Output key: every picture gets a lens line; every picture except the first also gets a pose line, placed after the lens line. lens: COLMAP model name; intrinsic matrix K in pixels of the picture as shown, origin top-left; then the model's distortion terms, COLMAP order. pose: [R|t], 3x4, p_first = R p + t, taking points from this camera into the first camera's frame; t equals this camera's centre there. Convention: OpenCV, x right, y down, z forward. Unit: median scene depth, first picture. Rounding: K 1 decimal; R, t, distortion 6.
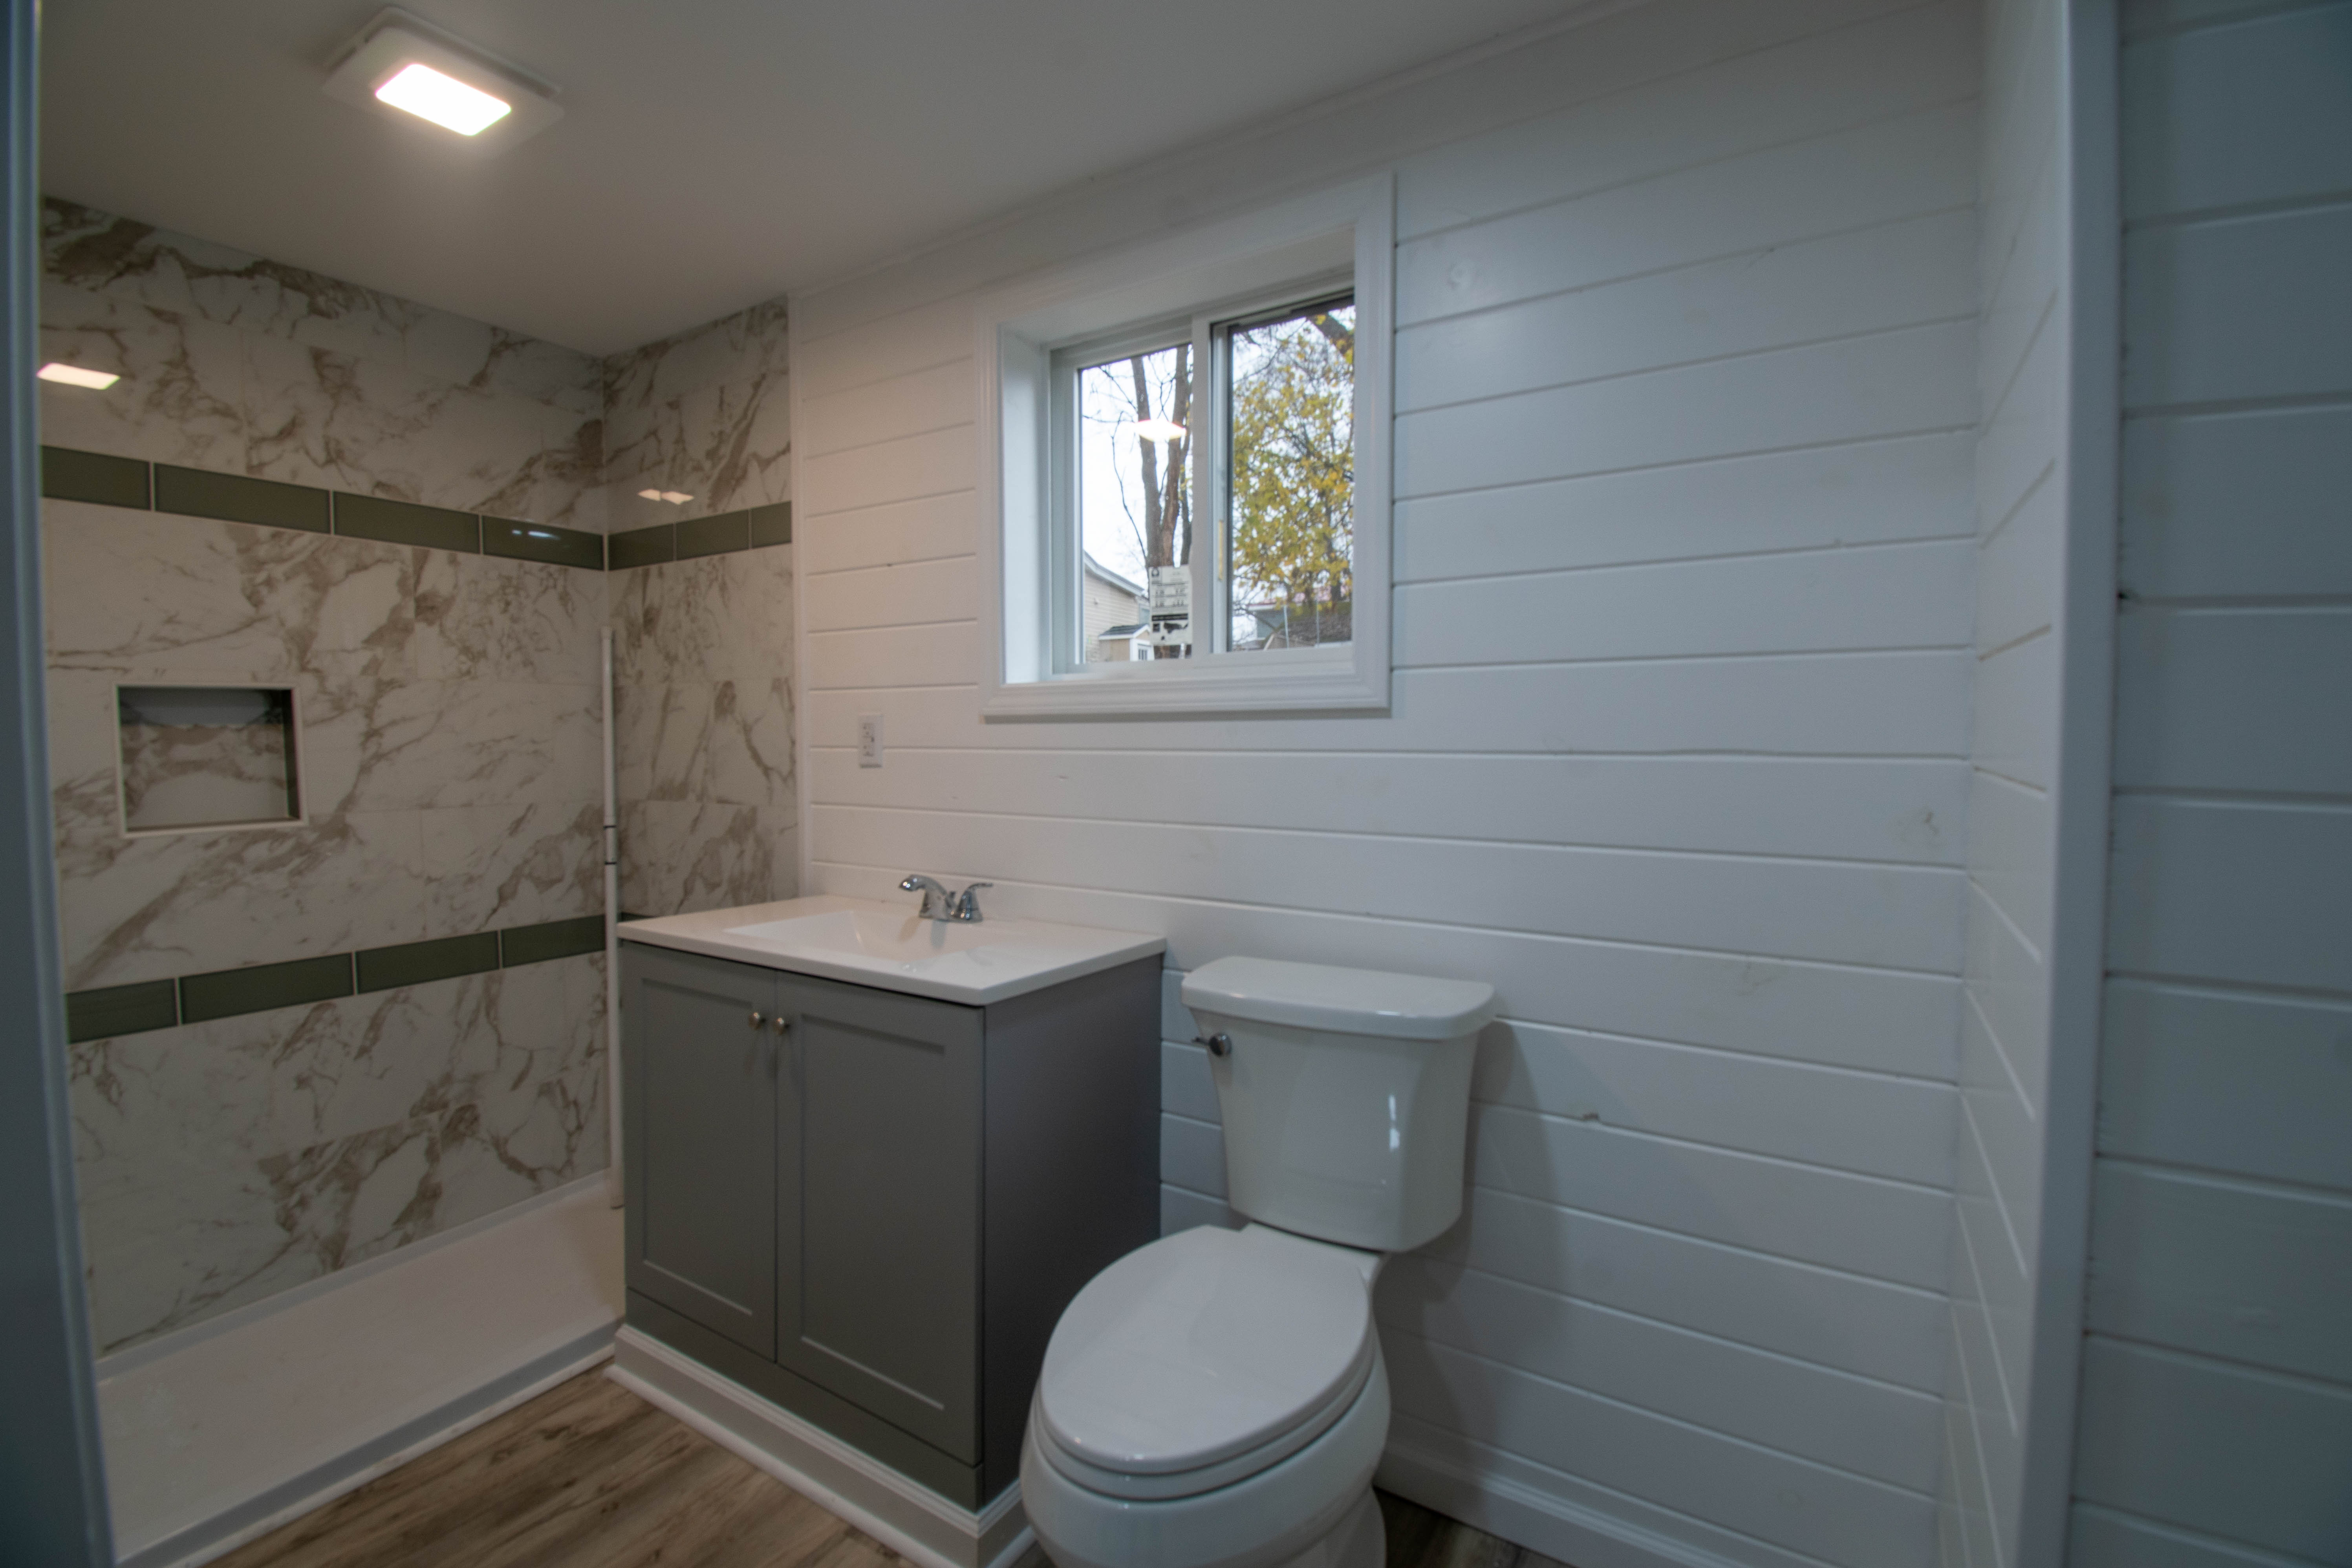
lens RADIAL K [[1025.5, 0, 1180.5], [0, 1025.5, 785.7], [0, 0, 1]] dist [0.021856, -0.027594]
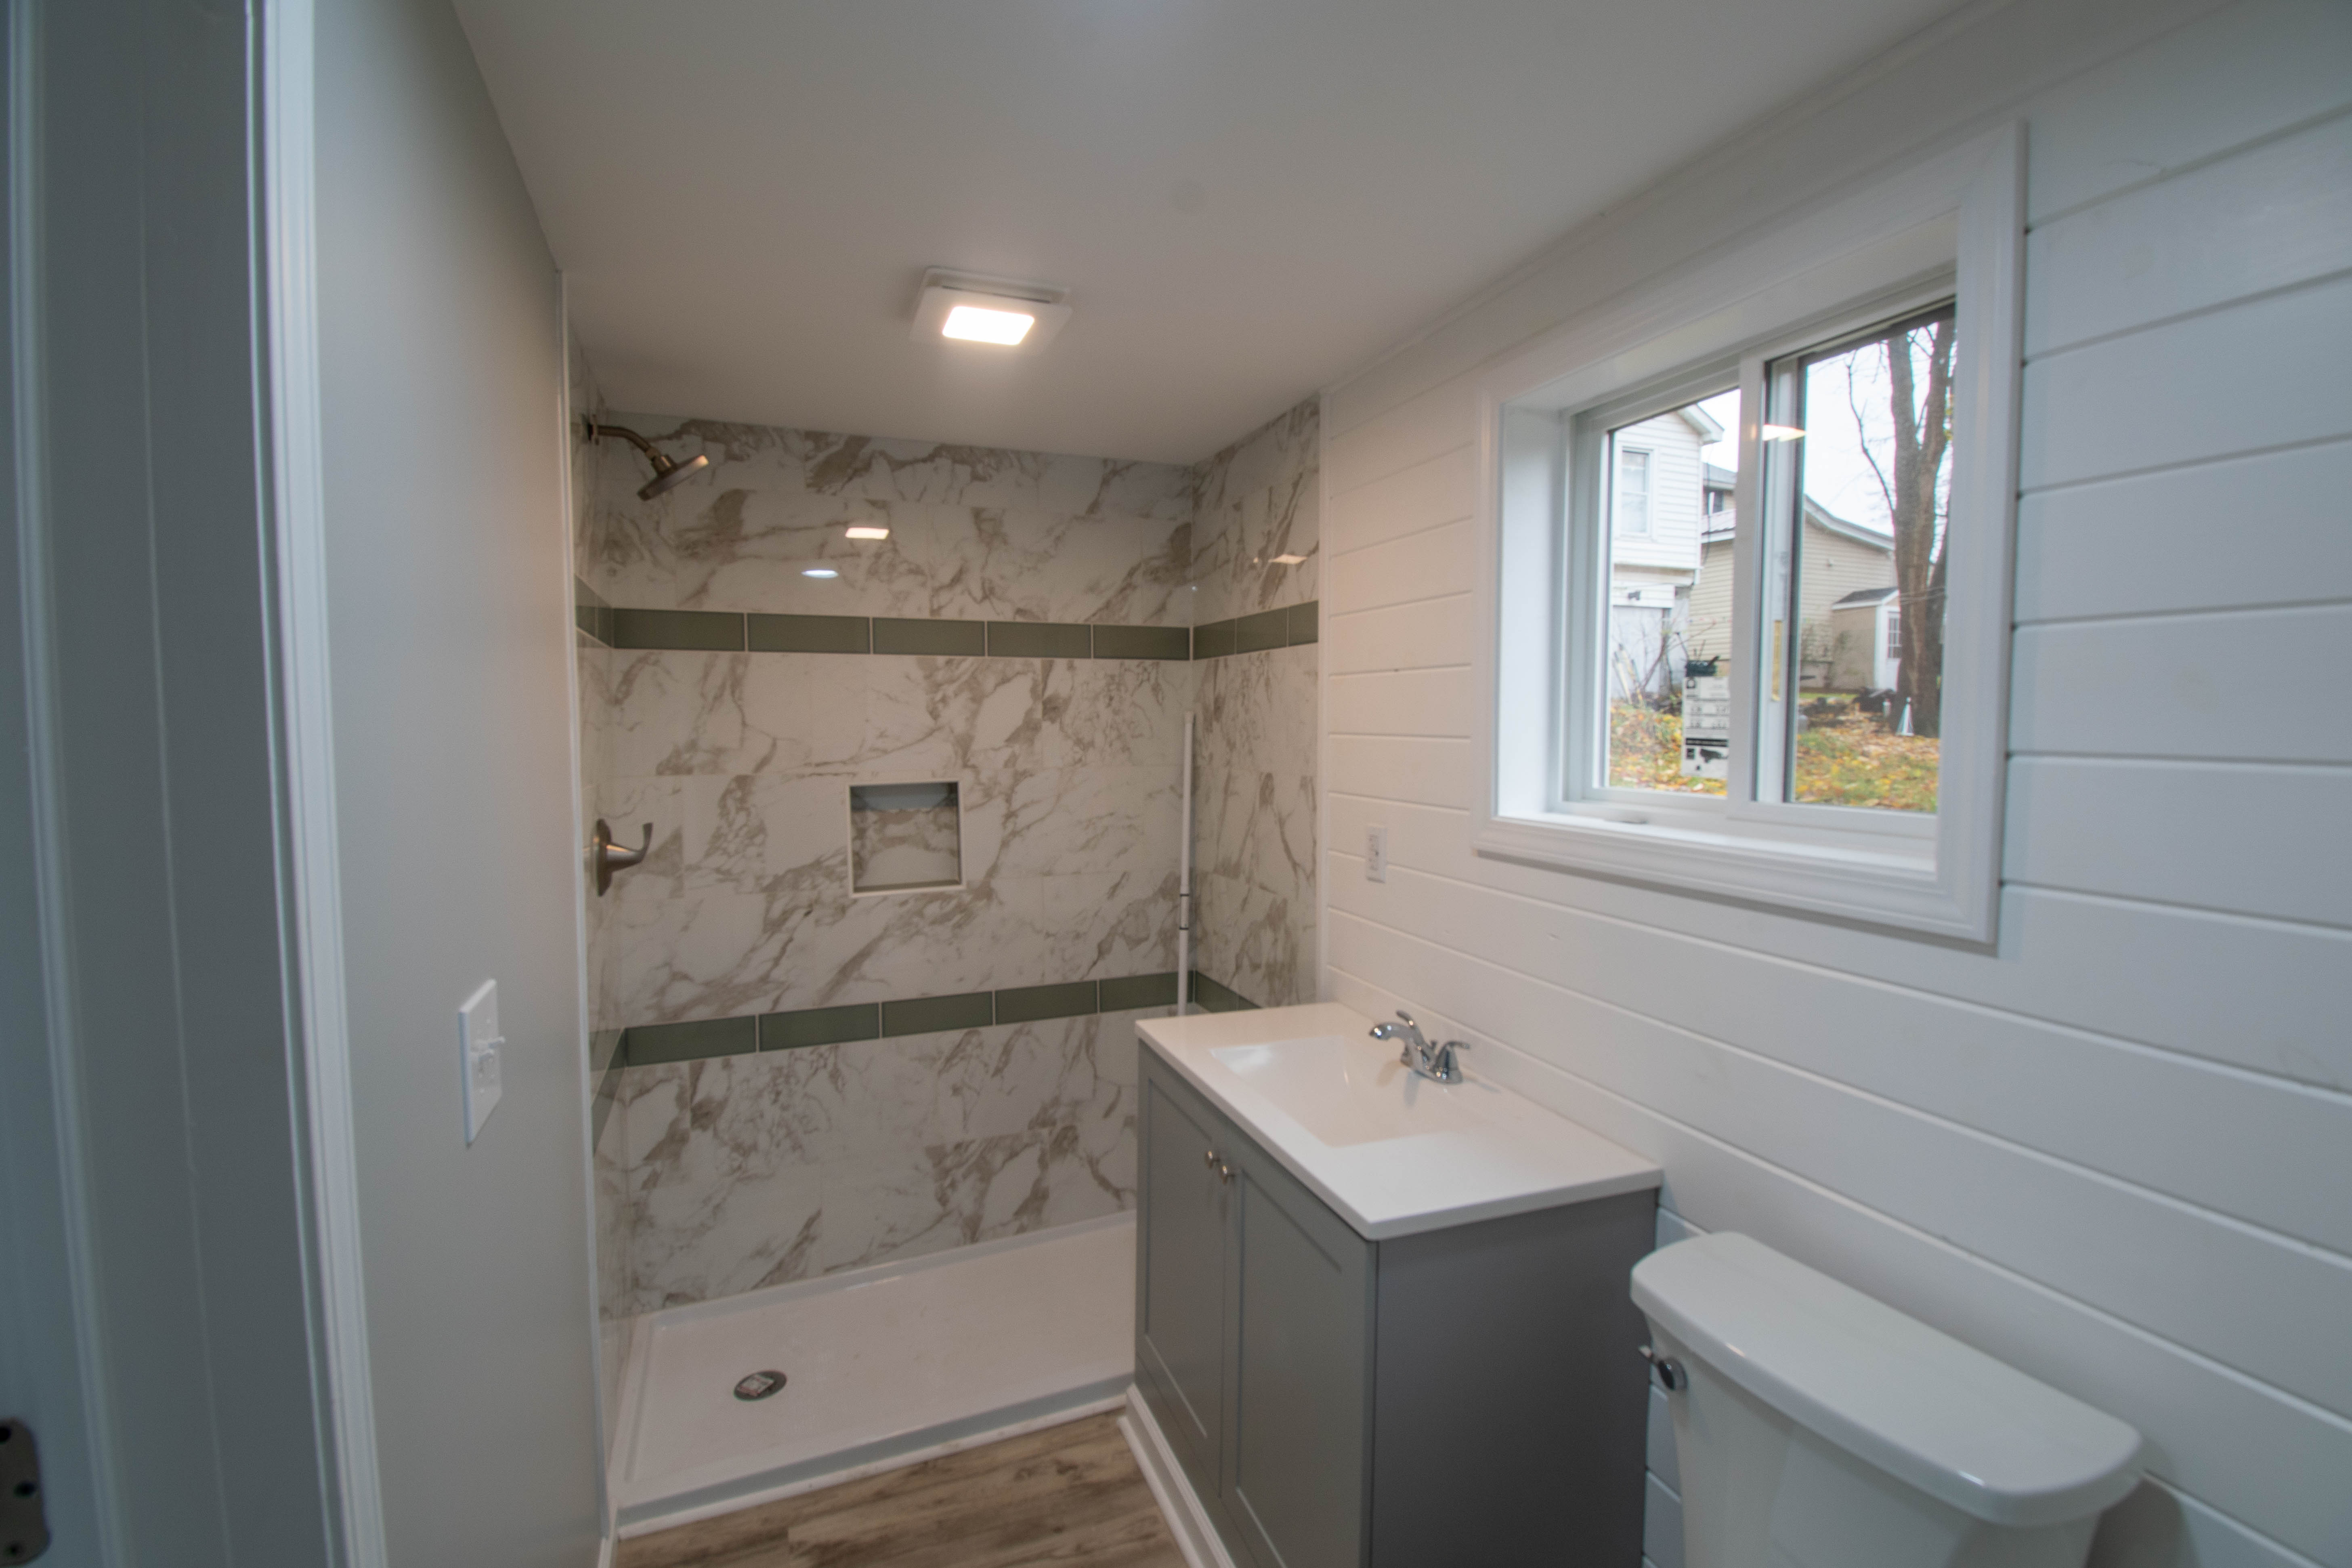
lens RADIAL K [[1054.2, 0, 1183.7], [0, 1054.2, 782.9], [0, 0, 1]] dist [0.020230, -0.026776]
pose [[0.804316, 0.035421, -0.593145, 0.129132], [-0.025946, 0.999363, 0.024496, -0.126294], [0.593635, -0.004313, 0.804723, 0.108972]]
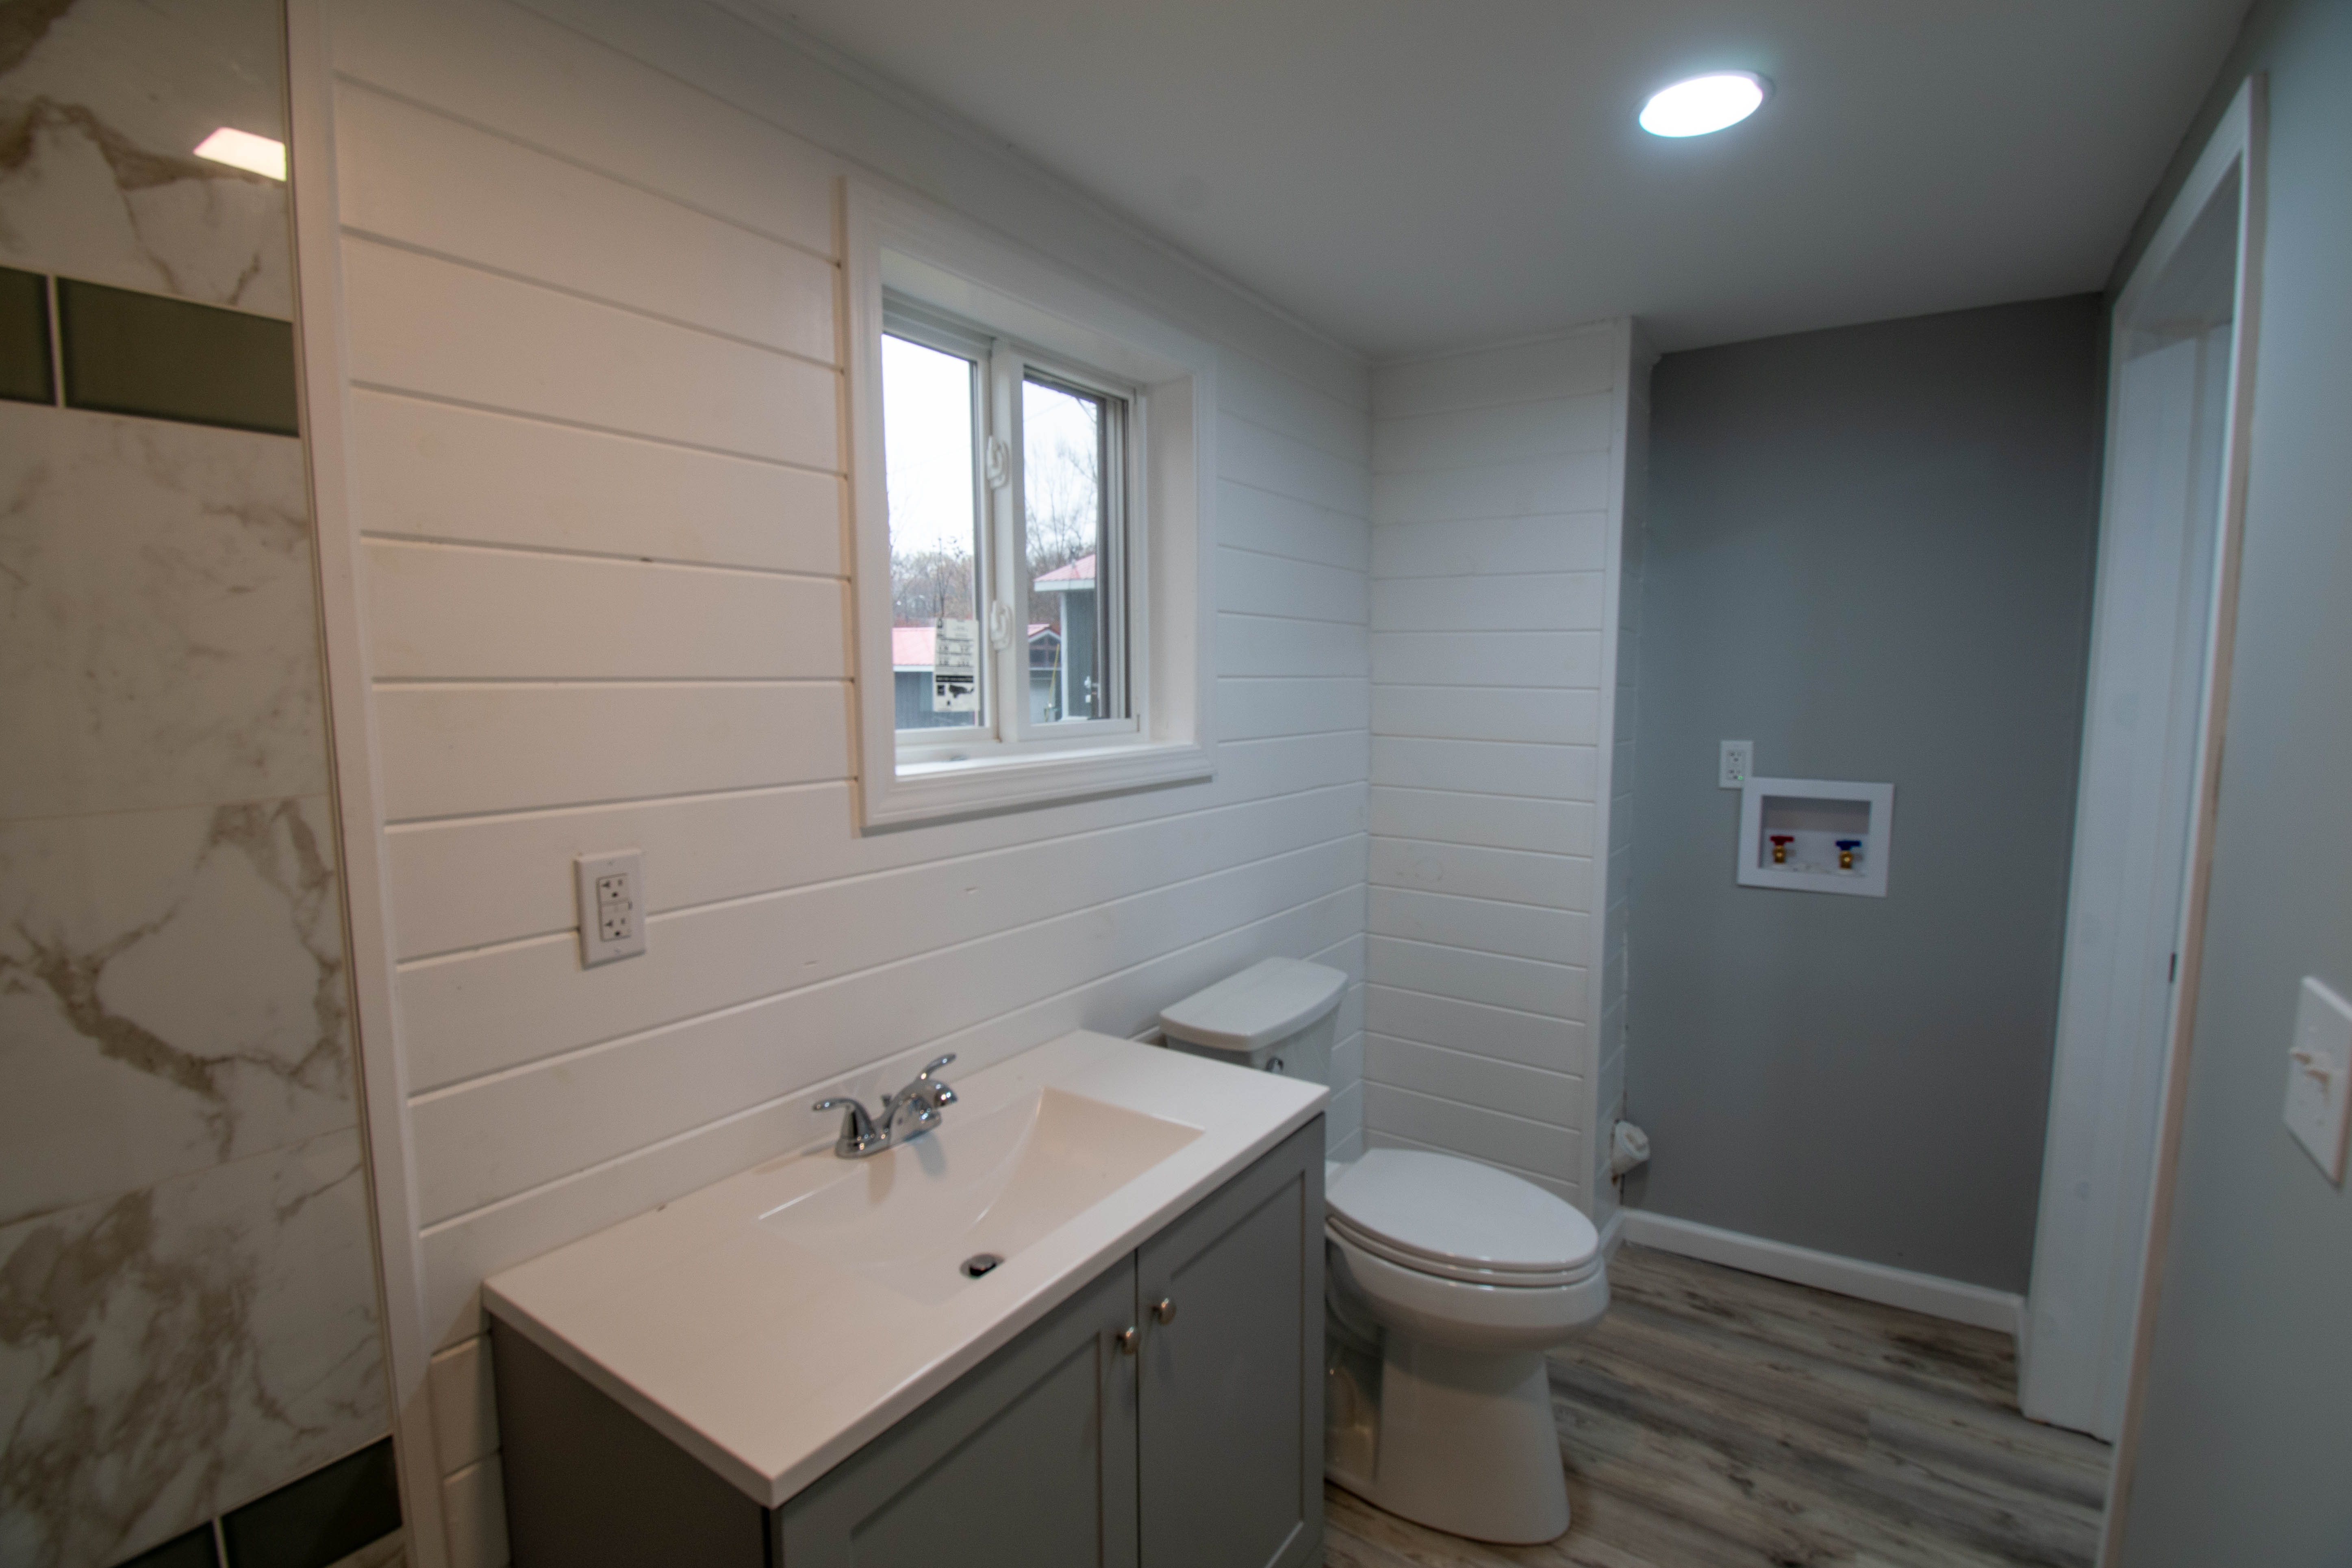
lens RADIAL K [[1067.6, 0, 1181.0], [0, 1067.6, 780.1], [0, 0, 1]] dist [0.023694, -0.029059]
pose [[0.032194, -0.101528, 0.994312, -0.786400], [0.042987, 0.994047, 0.100109, -0.142858], [-0.998557, 0.039520, 0.036367, 0.694743]]
